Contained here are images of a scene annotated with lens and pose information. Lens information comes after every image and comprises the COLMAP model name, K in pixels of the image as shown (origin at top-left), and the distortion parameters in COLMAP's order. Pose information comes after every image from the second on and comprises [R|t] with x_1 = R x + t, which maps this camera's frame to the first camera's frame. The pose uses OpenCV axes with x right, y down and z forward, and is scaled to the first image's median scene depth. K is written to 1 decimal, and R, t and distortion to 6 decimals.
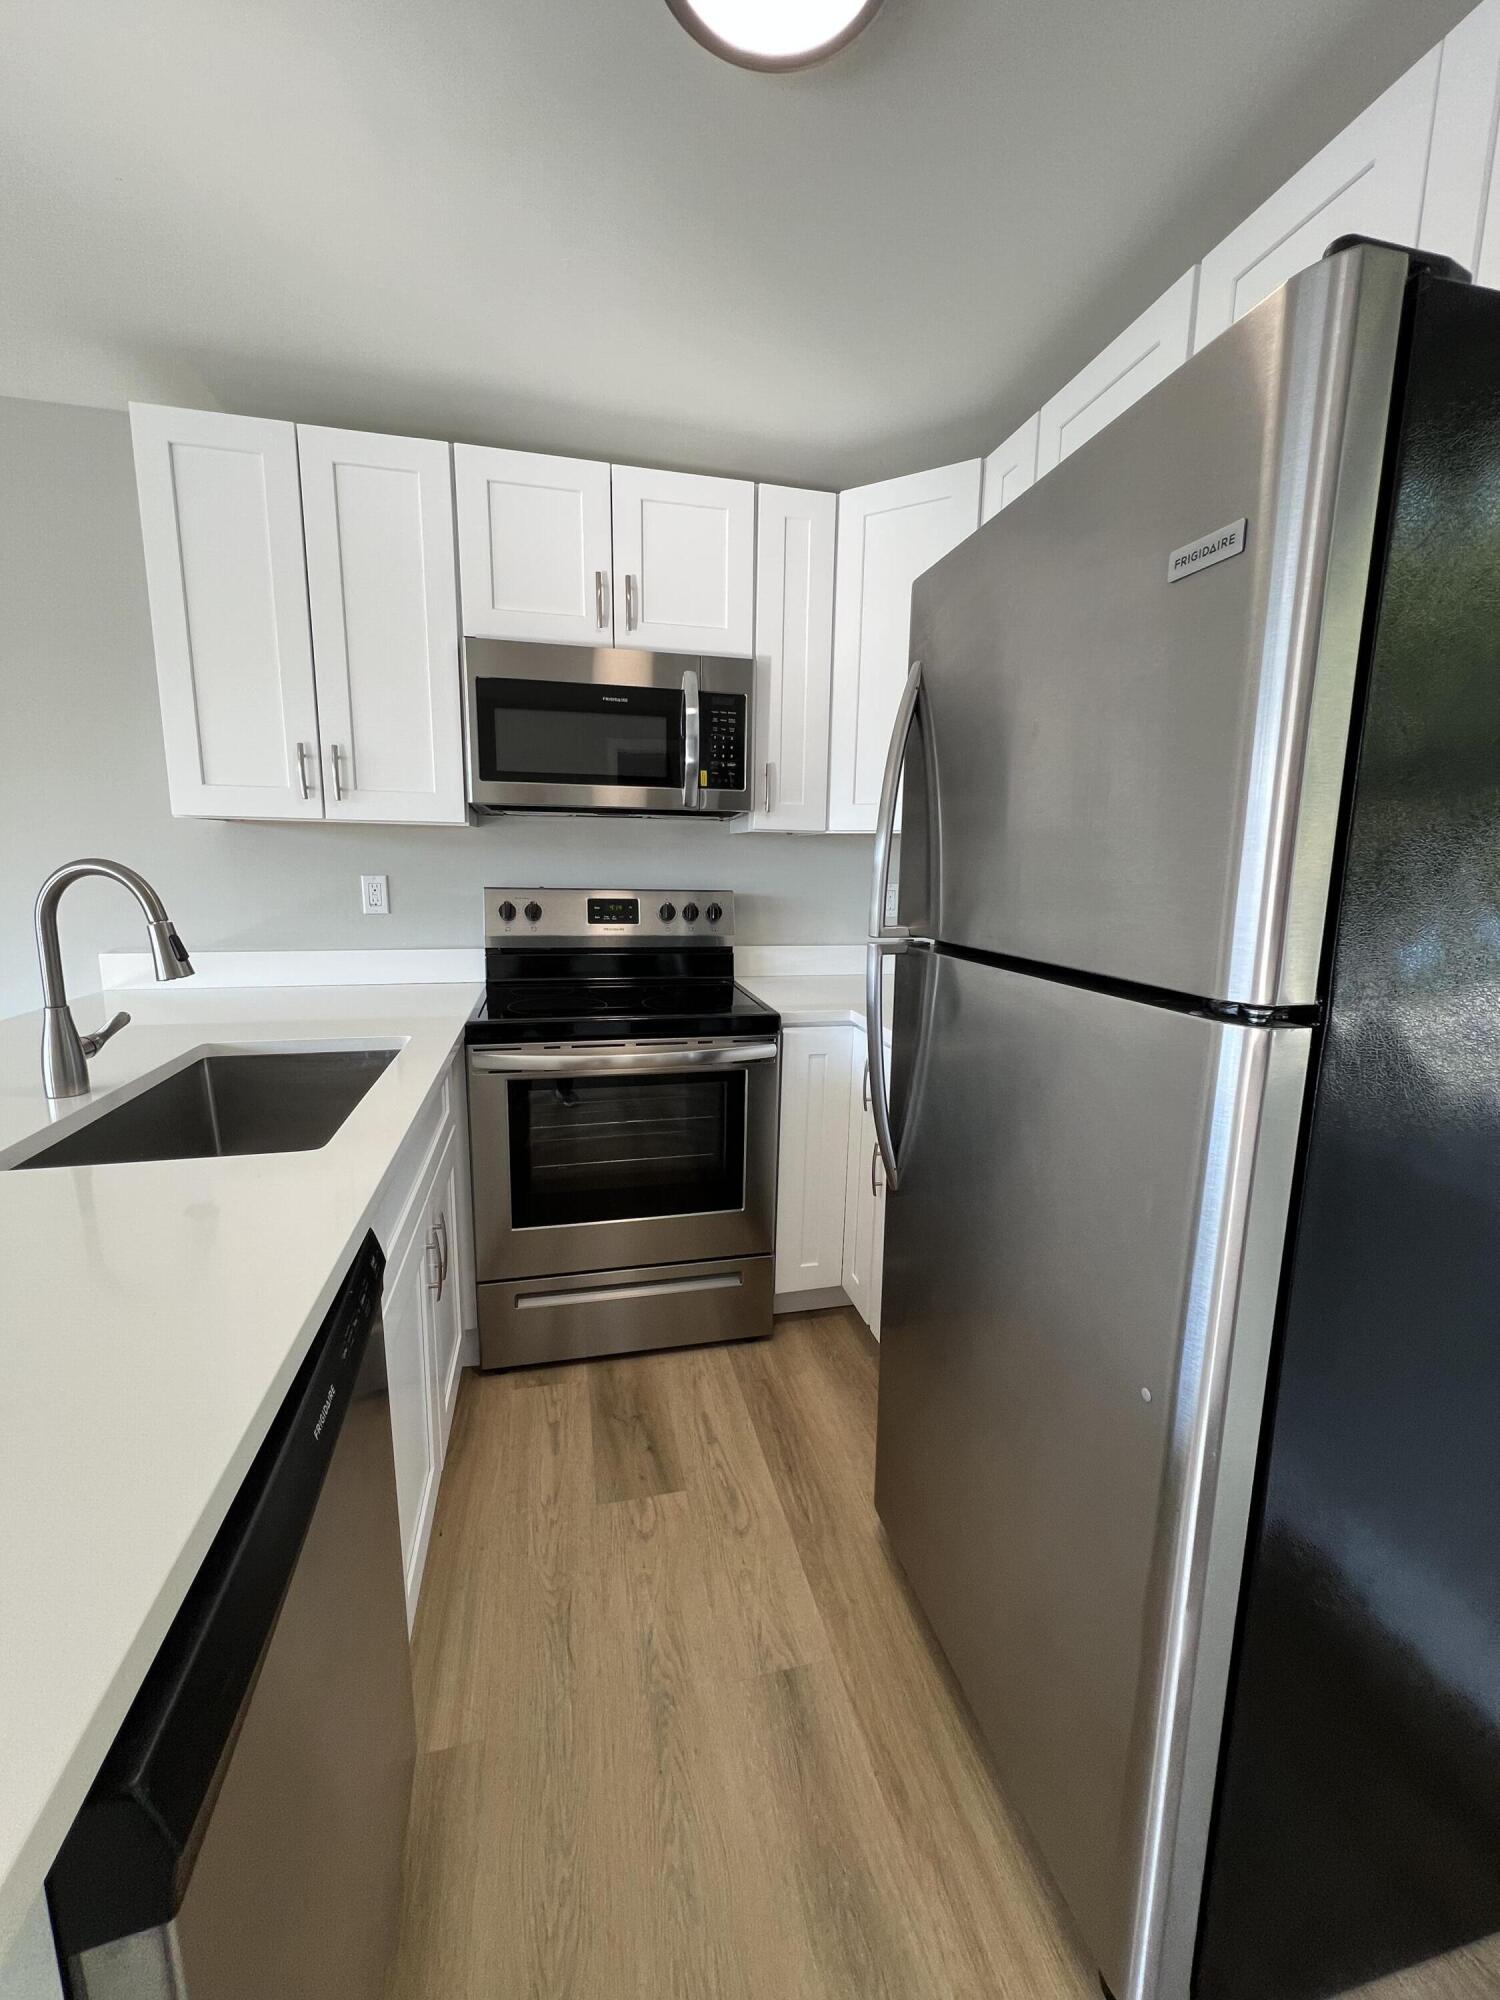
lens RADIAL K [[801.7, 0, 756.0], [0, 801.7, 999.0], [0, 0, 1]] dist [-0.001993, 0.000149]
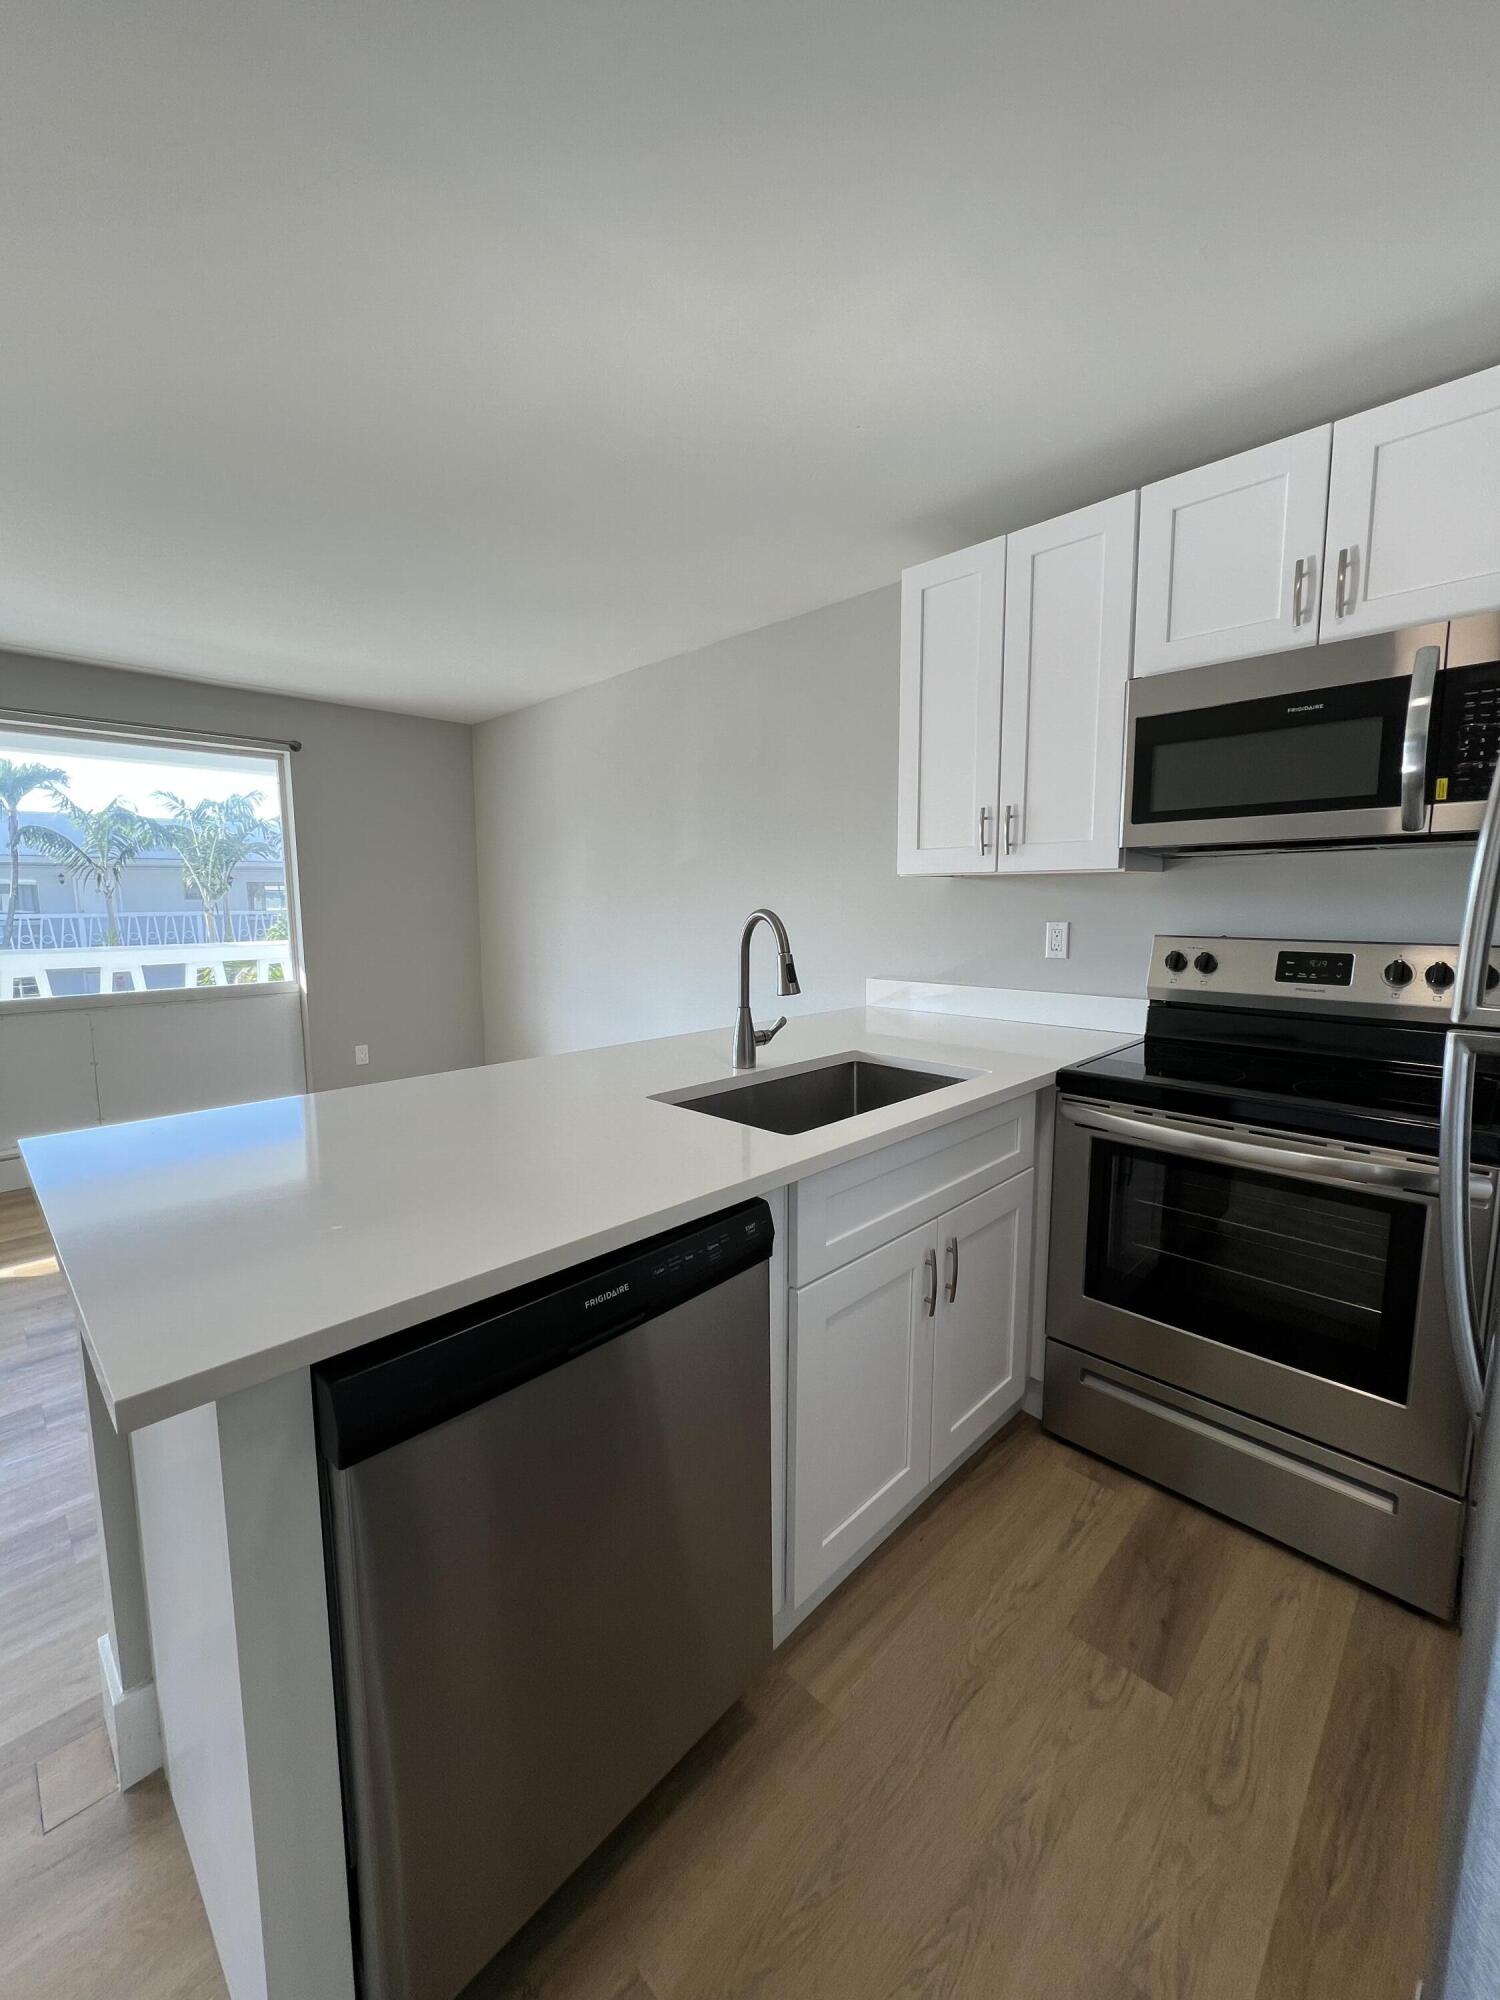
lens RADIAL K [[800.4, 0, 754.8], [0, 800.4, 996.7], [0, 0, 1]] dist [-0.000238, 0.000142]
pose [[0.527008, 0.083206, -0.845777, 0.253519], [-0.133649, 0.990927, 0.014208, -0.021994], [0.839285, 0.105550, 0.533347, 0.136515]]
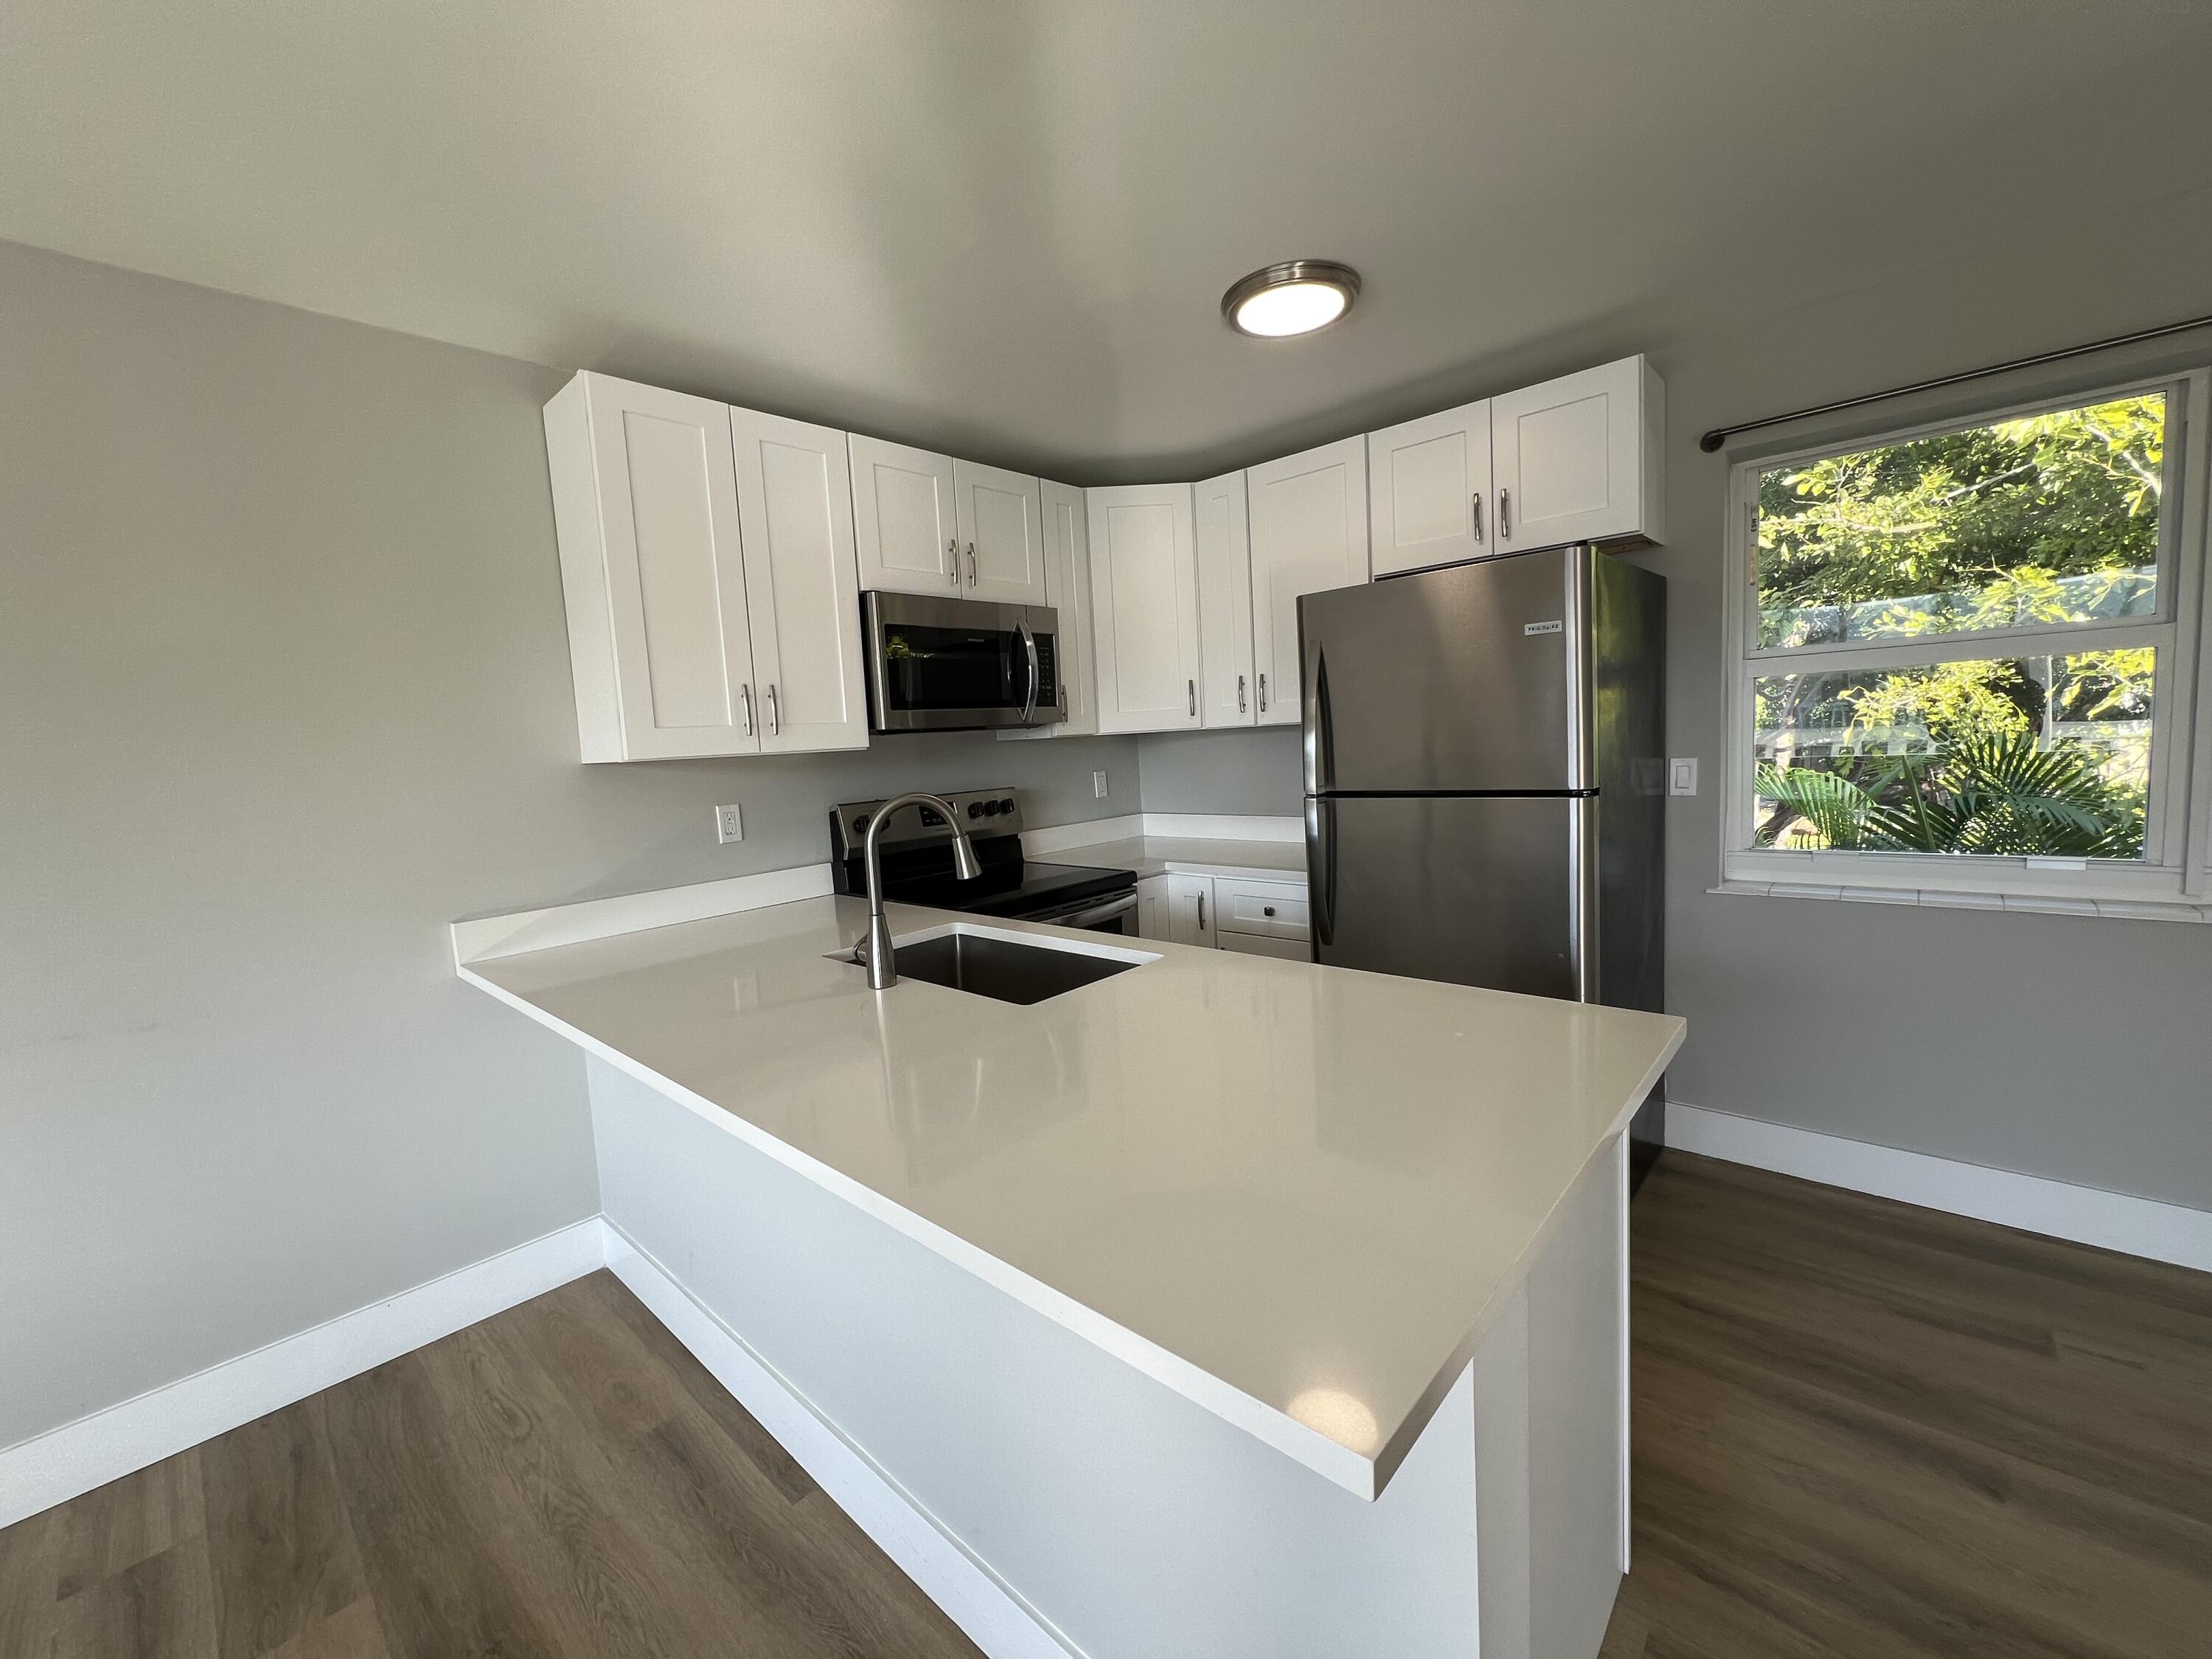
lens RADIAL K [[886.7, 0, 1103.0], [0, 886.7, 823.7], [0, 0, 1]] dist [-0.001993, 0.000149]
pose [[0.830368, -0.118419, 0.544486, -0.832416], [0.165678, 0.985434, -0.038347, -0.010352], [-0.532014, 0.122052, 0.837893, -0.226275]]
